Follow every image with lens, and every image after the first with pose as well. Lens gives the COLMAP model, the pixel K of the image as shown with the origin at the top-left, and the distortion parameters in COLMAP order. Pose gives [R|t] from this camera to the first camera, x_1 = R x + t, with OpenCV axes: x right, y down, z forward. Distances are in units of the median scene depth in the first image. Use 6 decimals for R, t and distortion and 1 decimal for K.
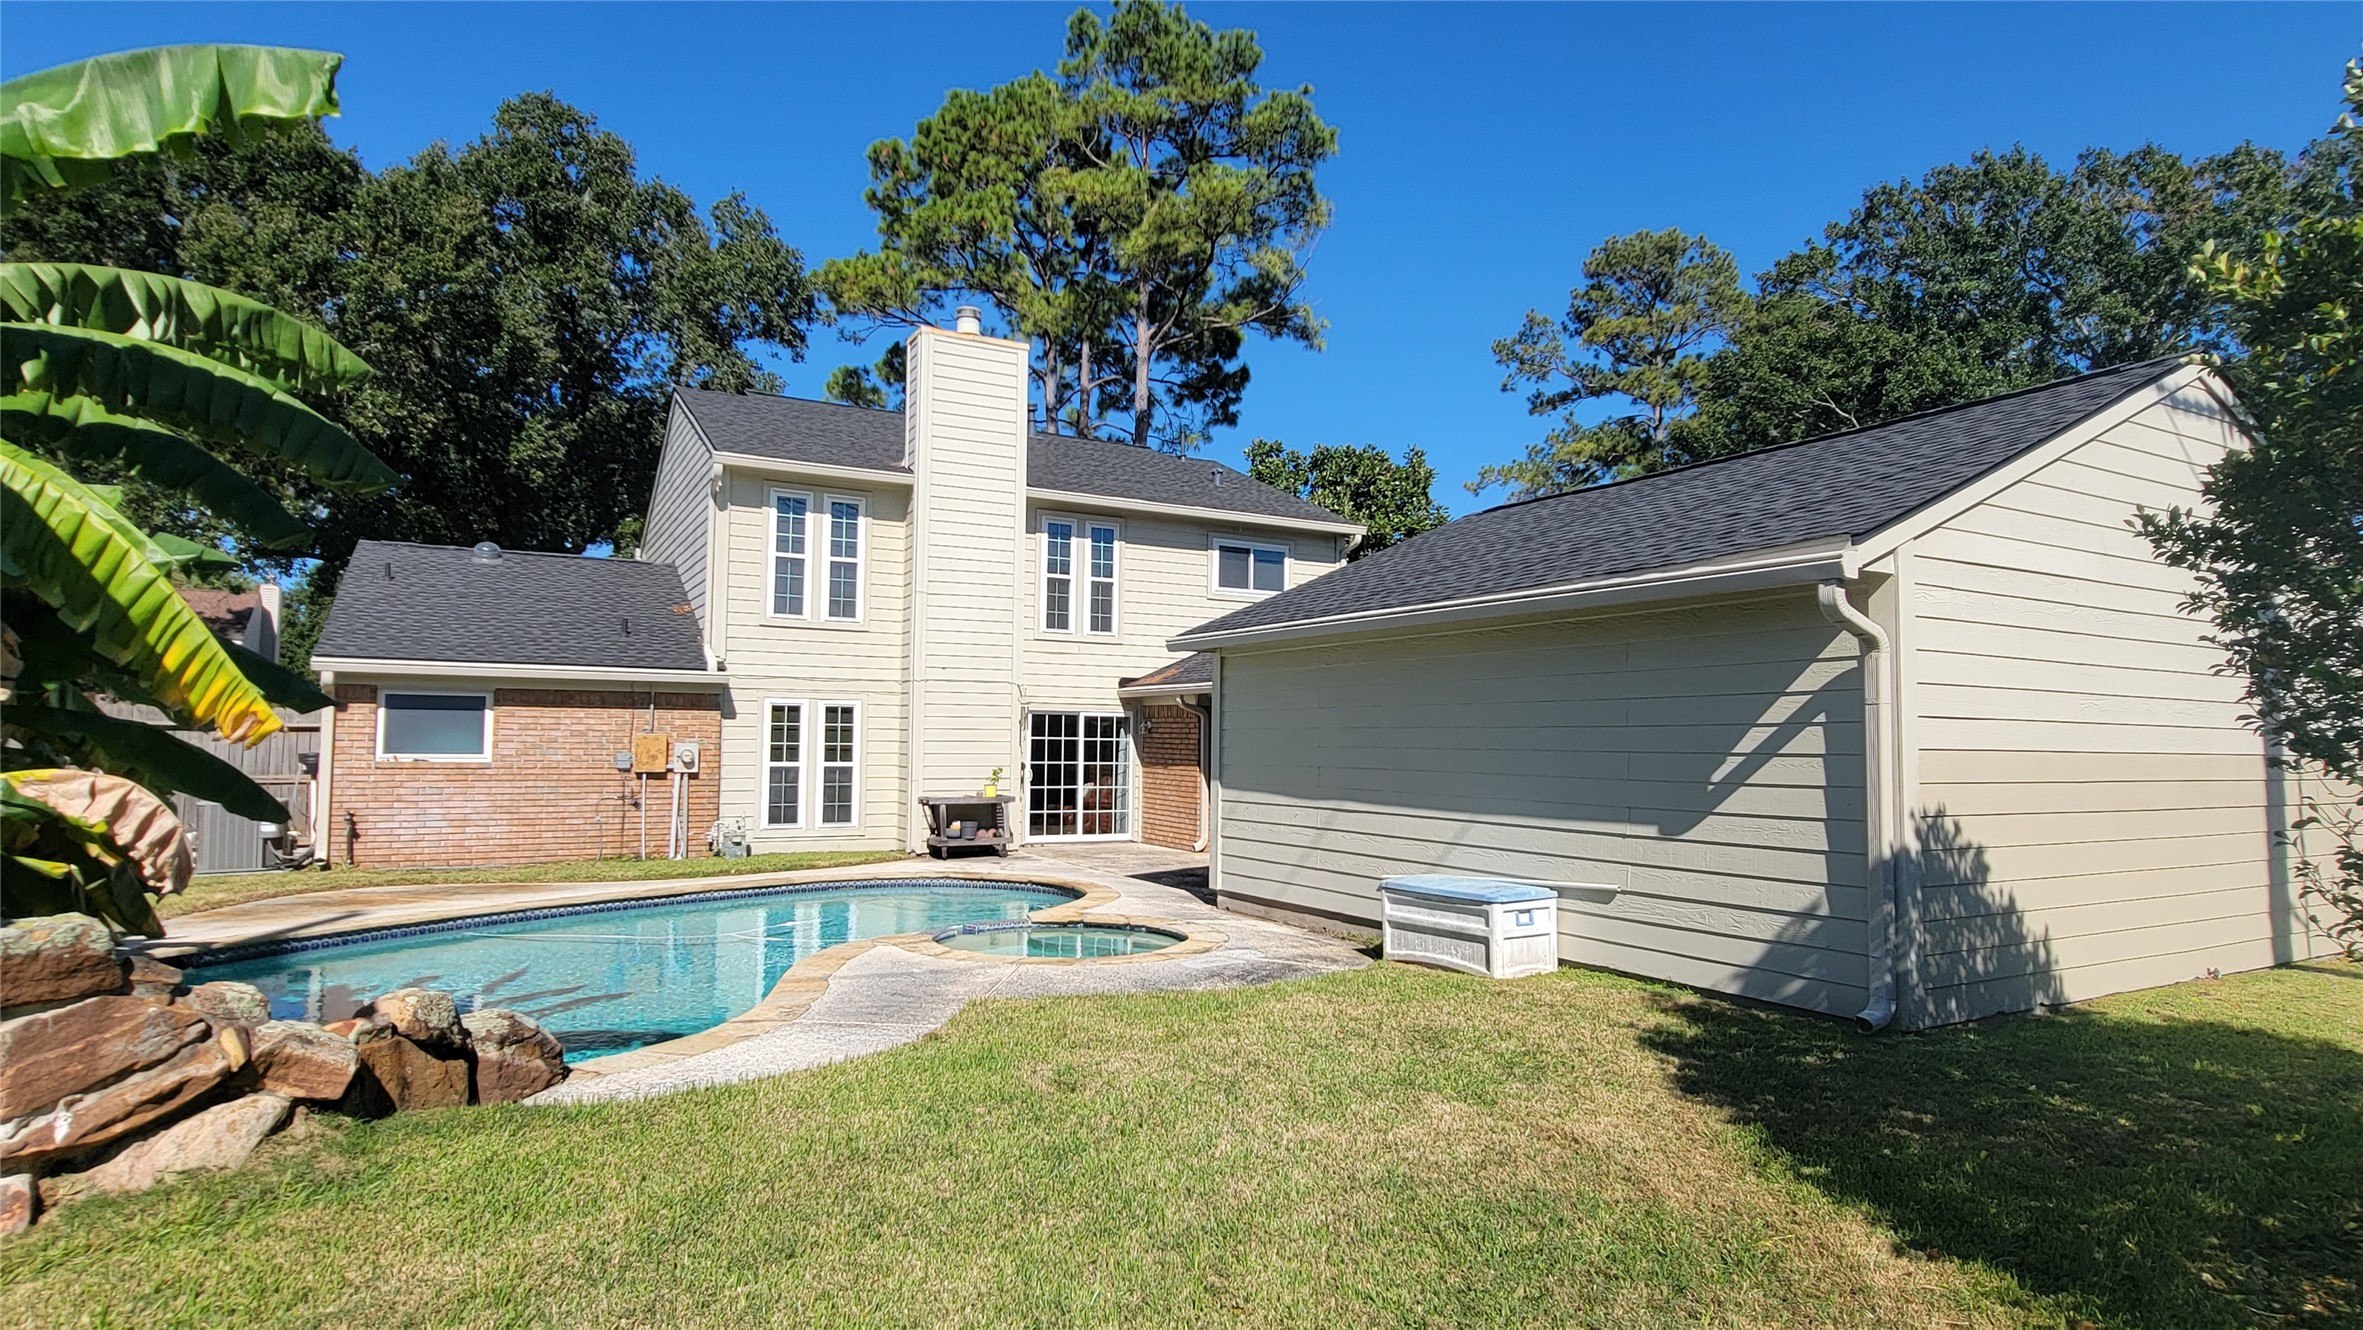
lens RADIAL K [[1240.2, 0, 1180.0], [0, 1240.2, 657.7], [0, 0, 1]] dist [0.000067, -0.000115]
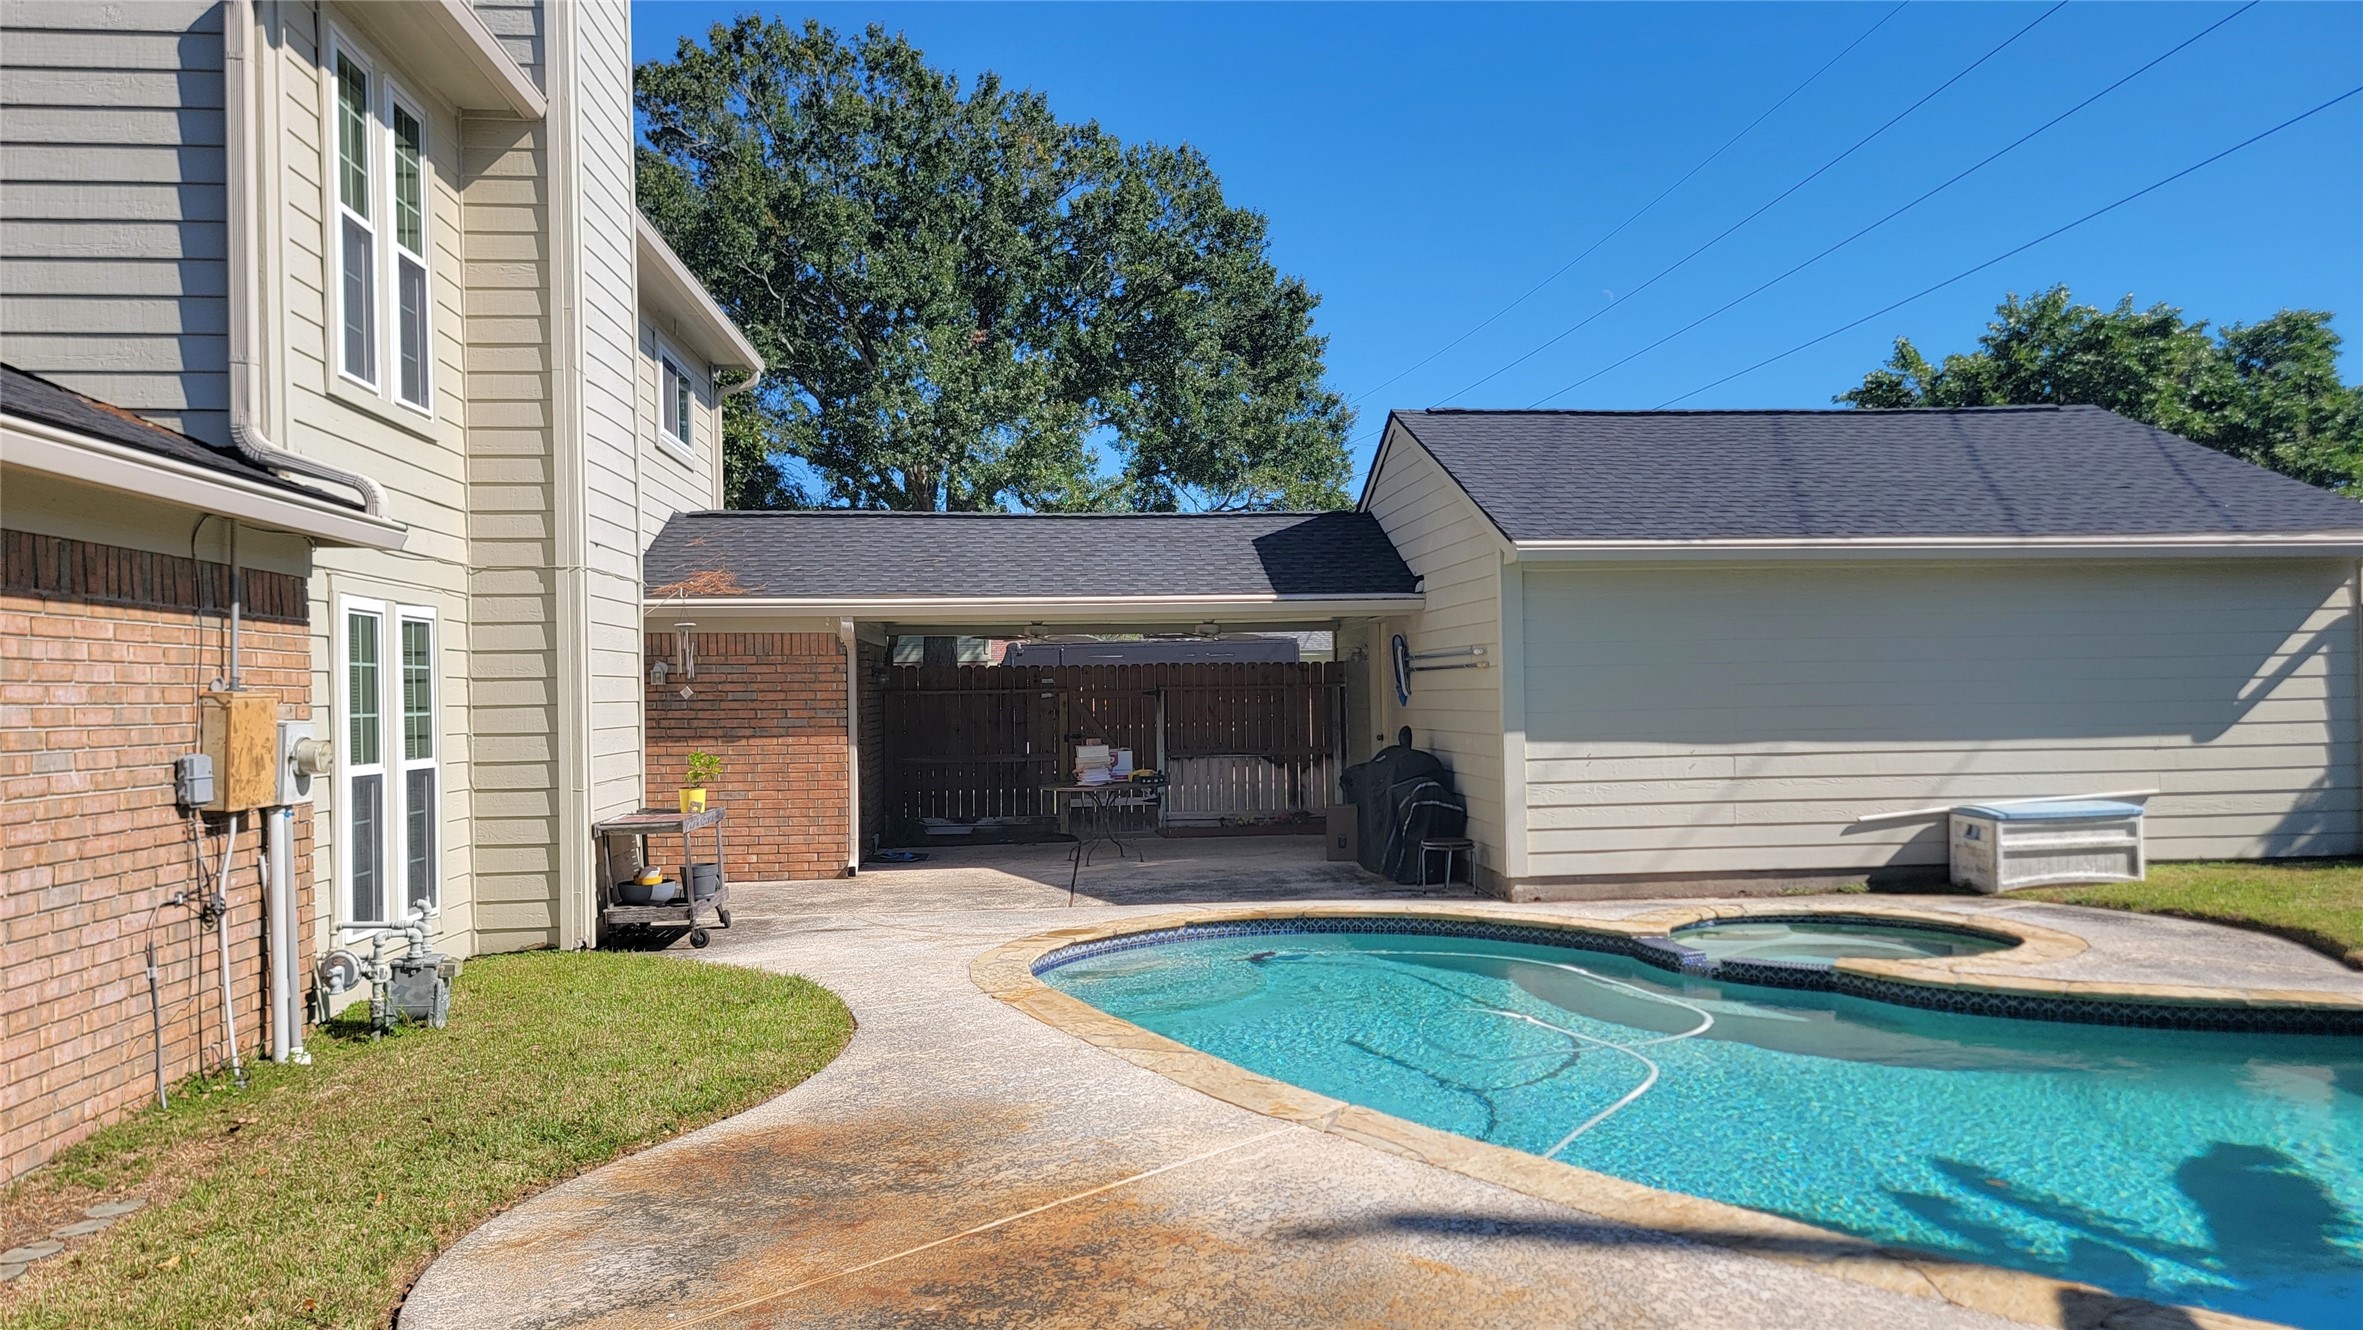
lens RADIAL K [[1590.0, 0, 1183.3], [0, 1590.0, 681.4], [0, 0, 1]] dist [-0.000419, -0.000587]
pose [[0.414395, -0.002751, 0.910093, -1.503862], [-0.043053, 0.998817, 0.022623, 0.089841], [-0.909078, -0.048557, 0.413786, 1.282889]]
